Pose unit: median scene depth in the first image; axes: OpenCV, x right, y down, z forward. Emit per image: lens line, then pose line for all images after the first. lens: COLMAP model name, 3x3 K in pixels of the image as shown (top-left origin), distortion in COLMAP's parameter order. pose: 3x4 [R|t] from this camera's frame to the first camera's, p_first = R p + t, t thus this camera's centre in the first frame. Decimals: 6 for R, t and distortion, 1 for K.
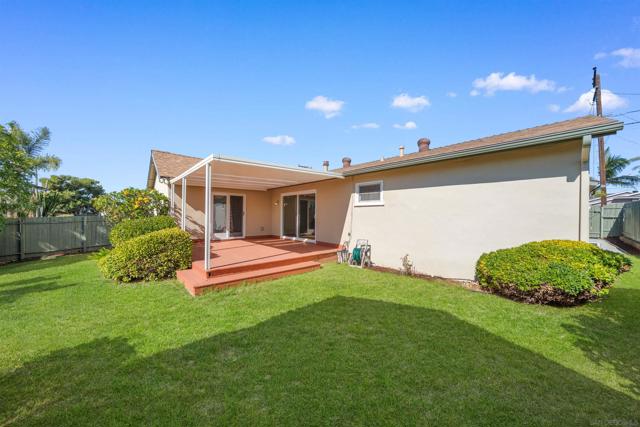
lens RADIAL K [[218.0, 0, 318.6], [0, 218.0, 217.0], [0, 0, 1]] dist [-0.004403, 0.000224]
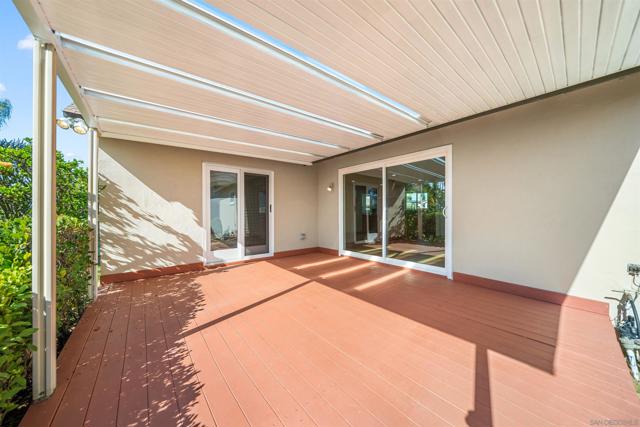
lens RADIAL K [[218.0, 0, 319.2], [0, 218.0, 212.0], [0, 0, 1]] dist [-0.004403, 0.000224]
pose [[0.998594, -0.014251, -0.051063, -0.225956], [0.013914, 0.999879, -0.006938, -0.003050], [0.051156, 0.006218, 0.998671, 0.548616]]
